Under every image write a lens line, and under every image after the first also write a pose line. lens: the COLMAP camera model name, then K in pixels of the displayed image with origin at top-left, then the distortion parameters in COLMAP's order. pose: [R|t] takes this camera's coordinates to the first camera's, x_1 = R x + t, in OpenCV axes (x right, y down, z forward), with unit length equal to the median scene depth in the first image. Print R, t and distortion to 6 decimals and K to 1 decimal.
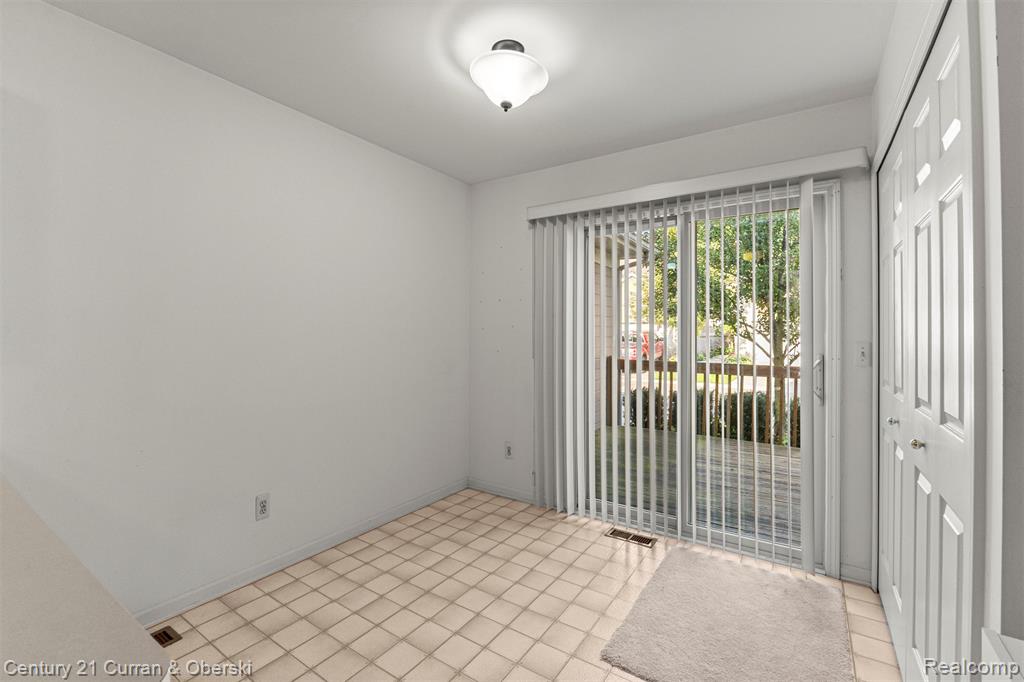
lens RADIAL K [[444.7, 0, 519.3], [0, 444.7, 338.7], [0, 0, 1]] dist [-0.011269, 0.002155]
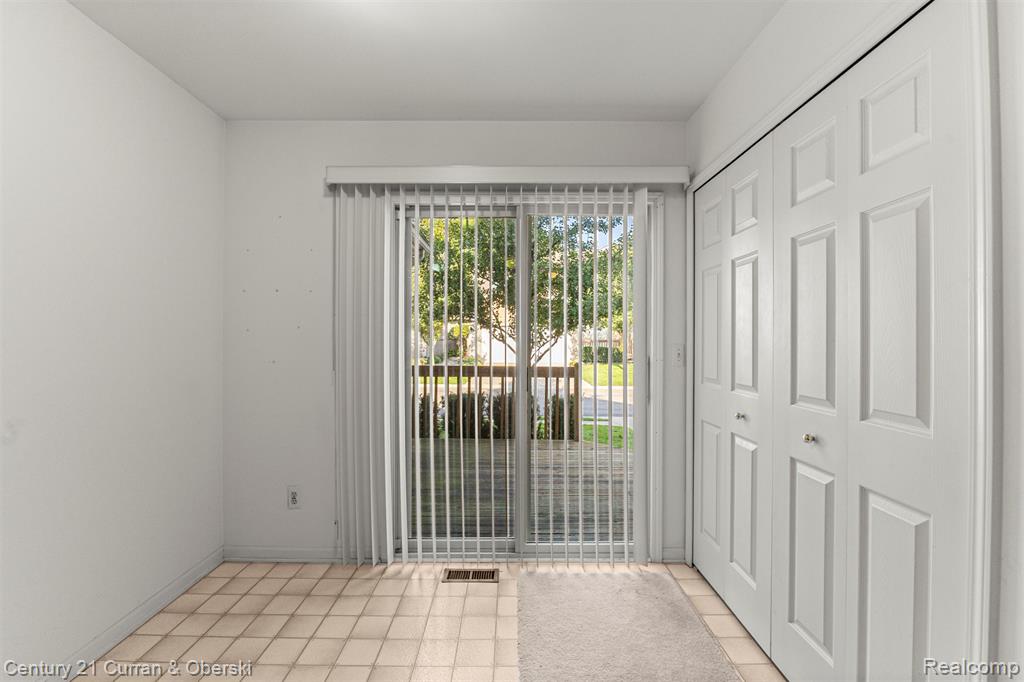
lens RADIAL K [[444.7, 0, 503.8], [0, 444.7, 339.8], [0, 0, 1]] dist [-0.011269, 0.002155]
pose [[0.838369, -0.002894, 0.545095, -0.142099], [0.006238, 0.999971, -0.004286, -0.000006], [-0.545067, 0.006993, 0.838363, 0.222315]]
